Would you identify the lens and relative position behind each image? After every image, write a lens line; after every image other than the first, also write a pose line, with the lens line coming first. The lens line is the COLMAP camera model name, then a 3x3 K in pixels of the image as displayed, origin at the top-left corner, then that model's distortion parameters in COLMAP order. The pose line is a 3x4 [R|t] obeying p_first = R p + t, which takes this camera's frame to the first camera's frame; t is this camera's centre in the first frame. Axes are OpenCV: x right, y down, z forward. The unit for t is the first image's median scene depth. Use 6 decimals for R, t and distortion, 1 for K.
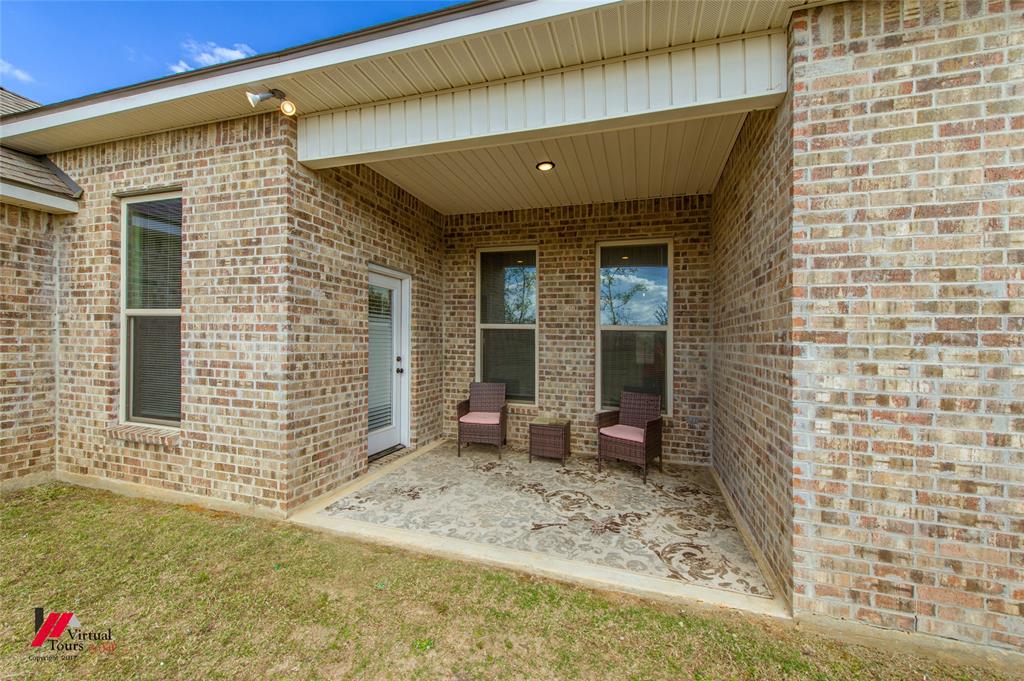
lens RADIAL K [[407.9, 0, 512.0], [0, 407.9, 340.5], [0, 0, 1]] dist [0.001353, 0.000037]
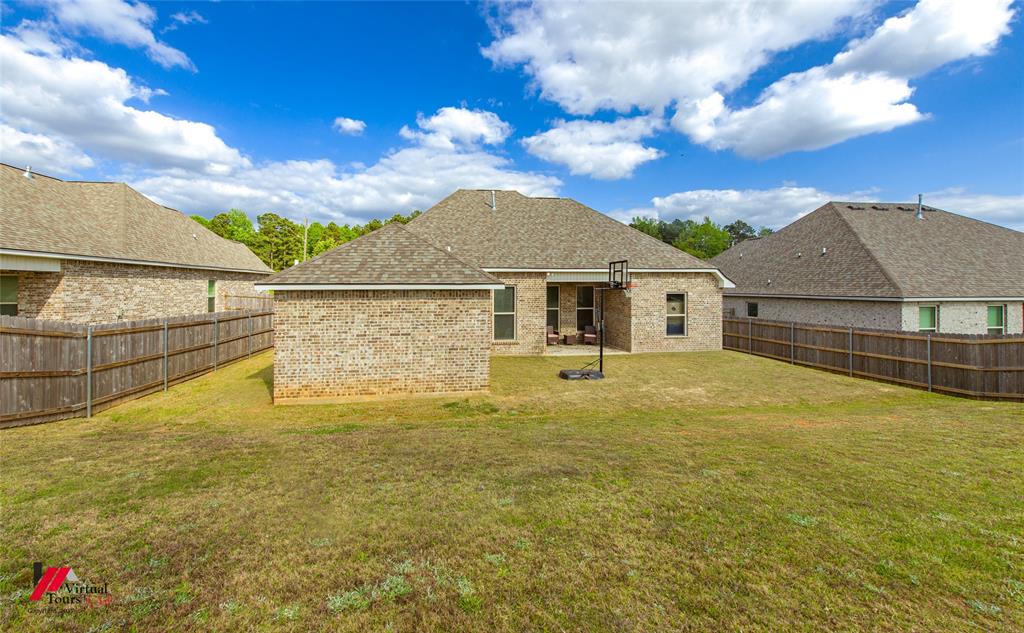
lens RADIAL K [[417.3, 0, 483.5], [0, 417.3, 297.0], [0, 0, 1]] dist [0.023672, -0.009751]
pose [[0.904961, -0.035309, 0.424027, -2.577723], [0.021657, 0.999082, 0.036972, -0.356403], [-0.424943, -0.024275, 0.904894, -2.465286]]
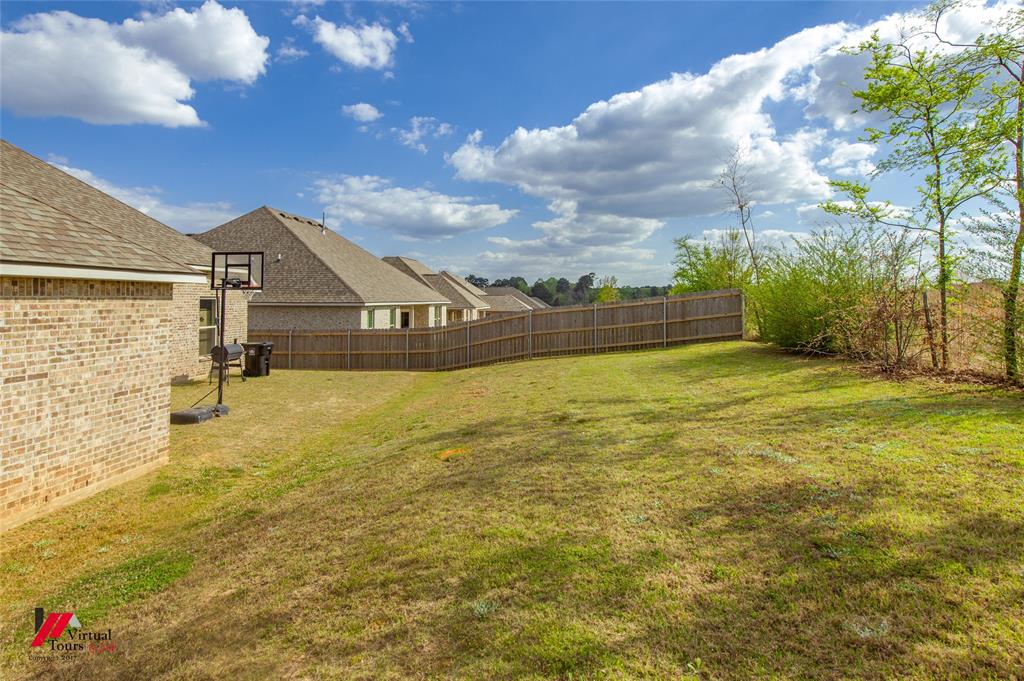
lens RADIAL K [[562.1, 0, 511.2], [0, 562.1, 297.5], [0, 0, 1]] dist [-0.002872, -0.000414]
pose [[-0.191348, -0.019384, 0.981331, -3.685537], [-0.007965, 0.999803, 0.018196, -0.304889], [-0.981490, -0.004335, -0.191464, -1.007053]]
